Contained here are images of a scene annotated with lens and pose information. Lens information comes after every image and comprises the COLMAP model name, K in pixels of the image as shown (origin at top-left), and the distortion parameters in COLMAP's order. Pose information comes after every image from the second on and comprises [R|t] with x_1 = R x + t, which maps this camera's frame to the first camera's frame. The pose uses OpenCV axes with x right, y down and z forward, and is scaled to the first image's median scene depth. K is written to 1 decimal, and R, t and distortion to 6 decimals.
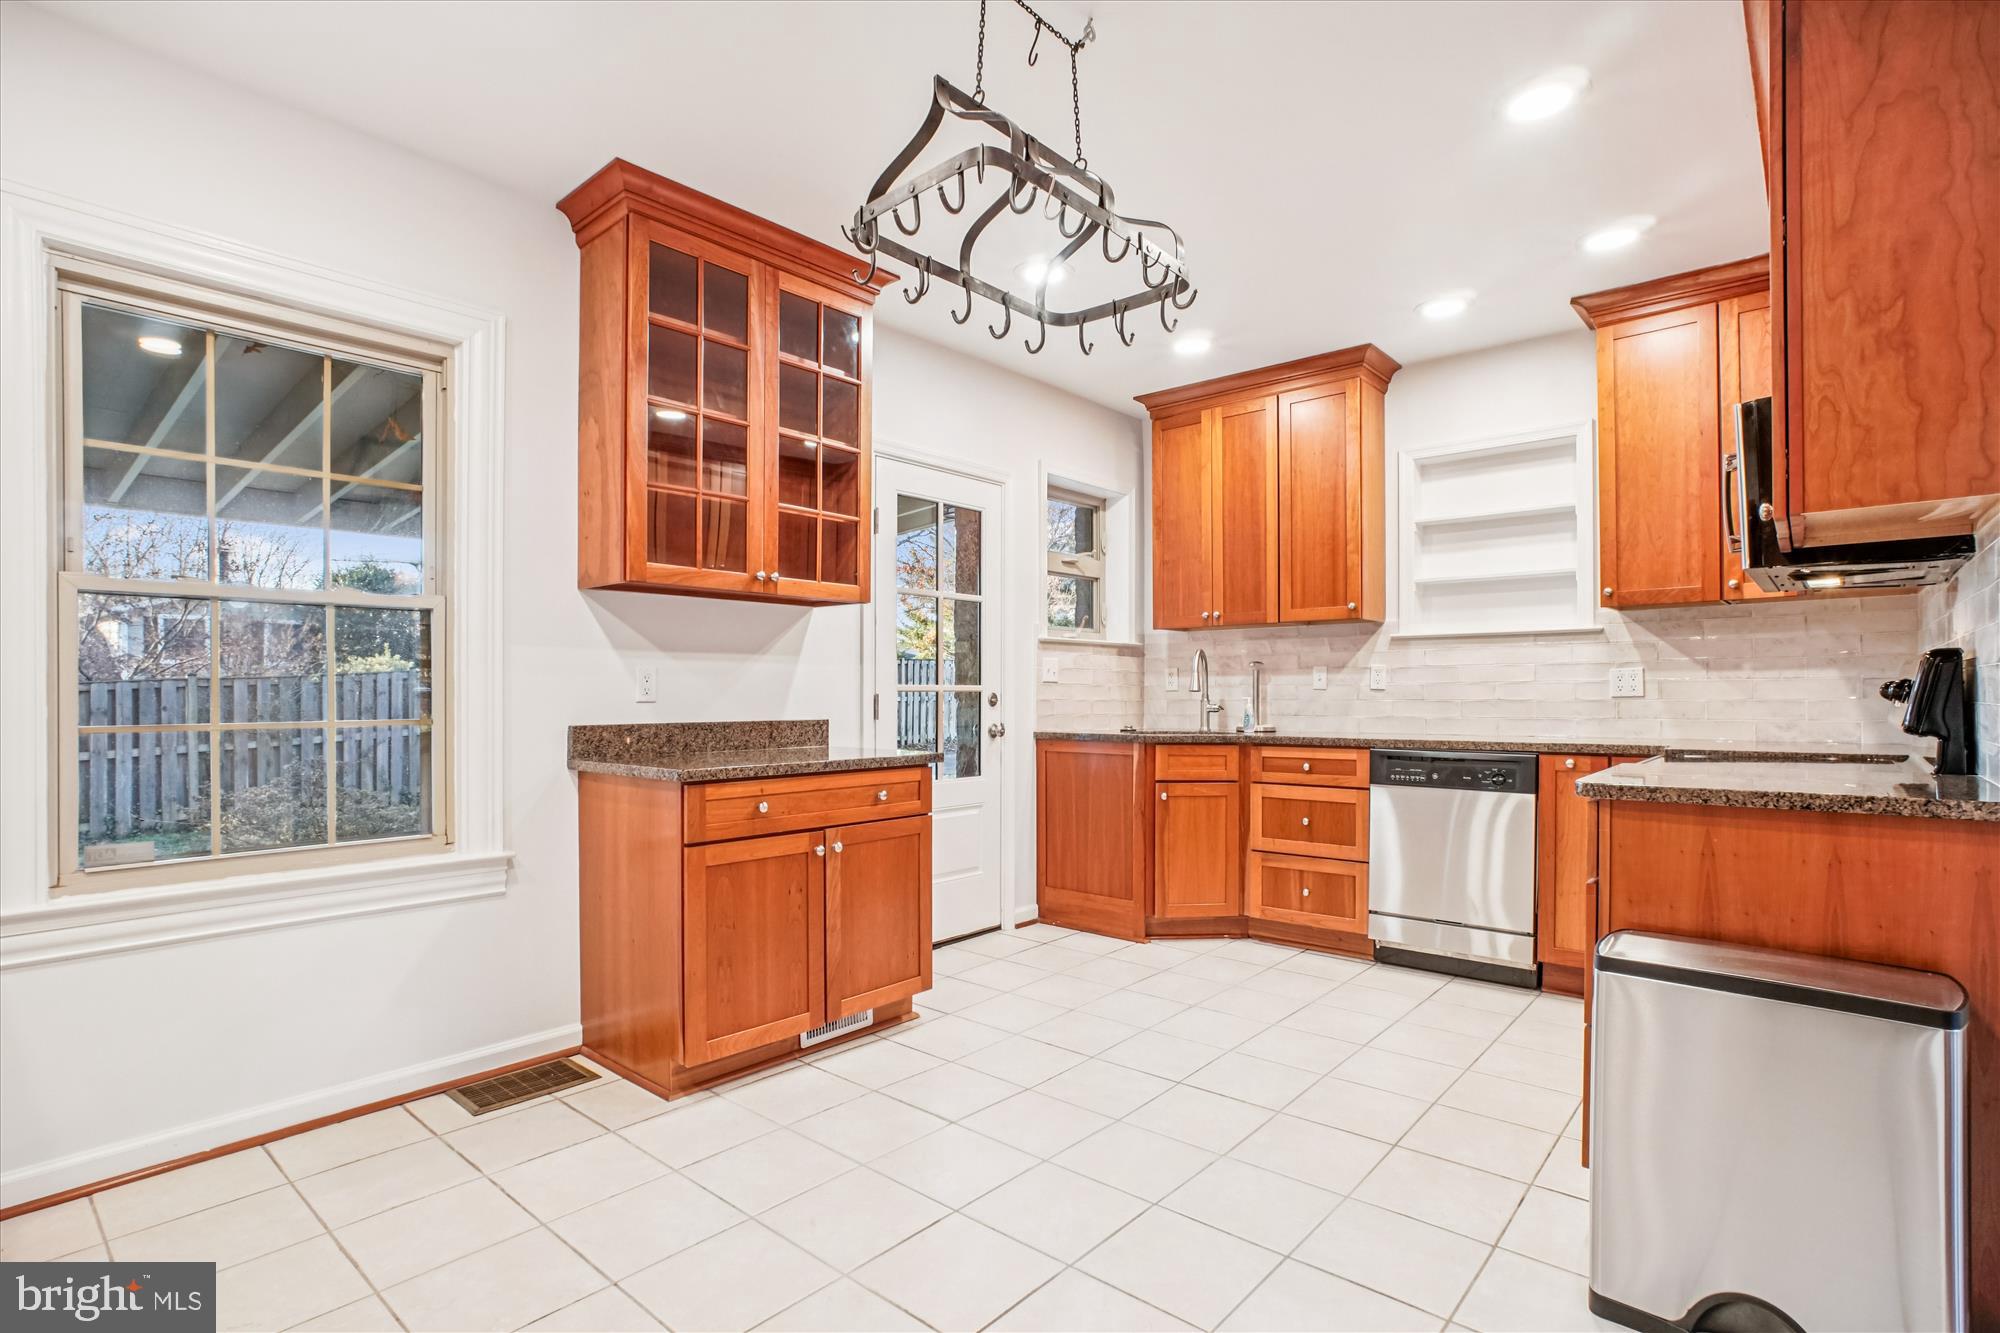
lens RADIAL K [[961.6, 0, 1004.6], [0, 961.6, 682.1], [0, 0, 1]] dist [0.001585, 0.001449]
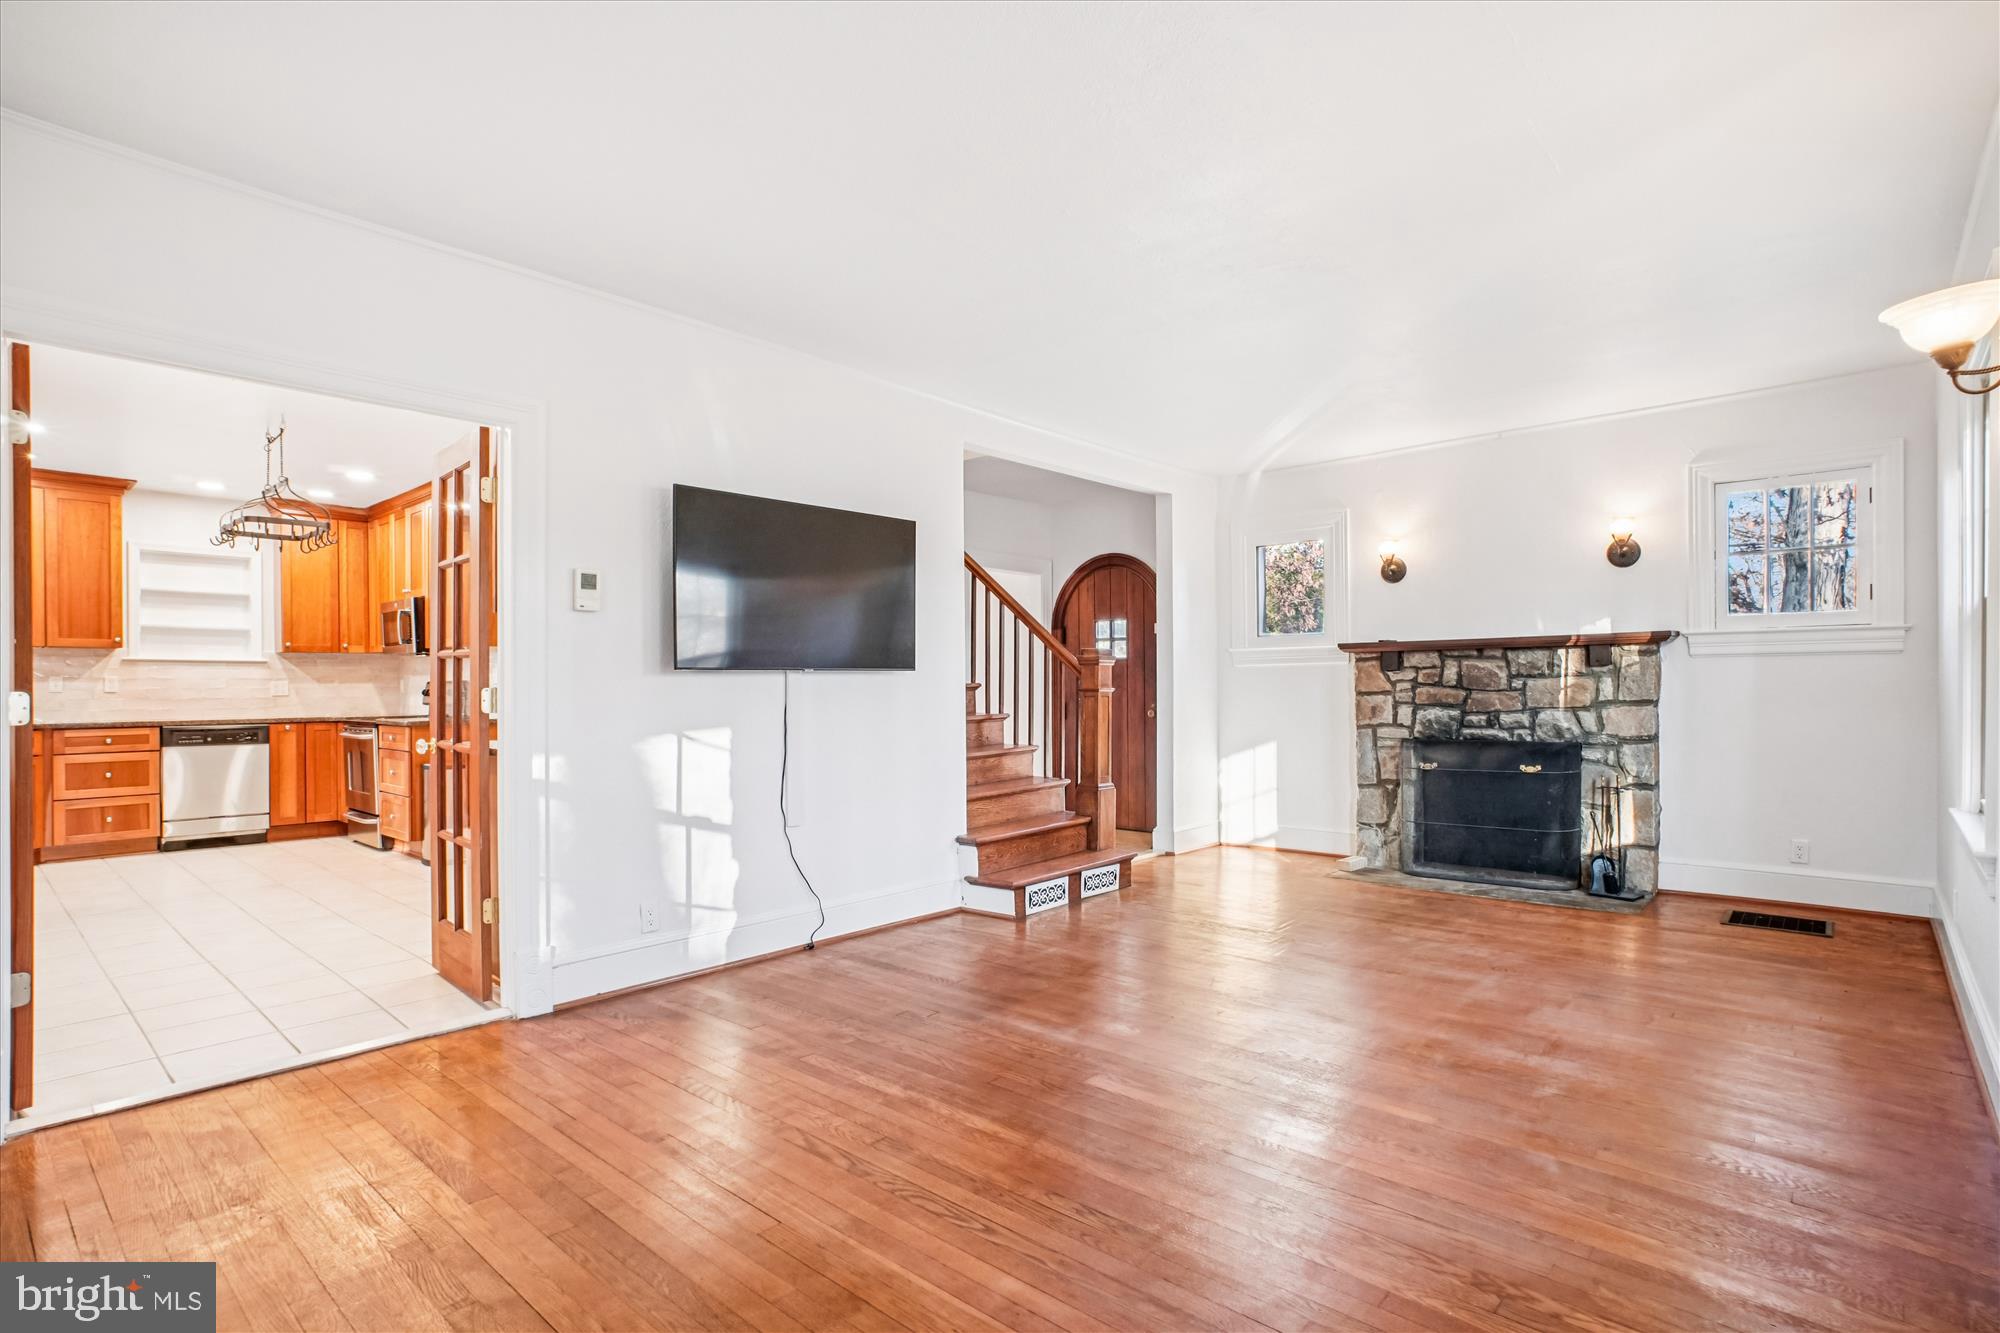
lens RADIAL K [[961.6, 0, 1004.5], [0, 961.6, 681.5], [0, 0, 1]] dist [0.001585, 0.001449]
pose [[0.014640, 0.008163, 0.999860, -1.279930], [-0.006323, 0.999947, -0.008071, -0.007312], [-0.999873, -0.006204, 0.014690, -0.515349]]
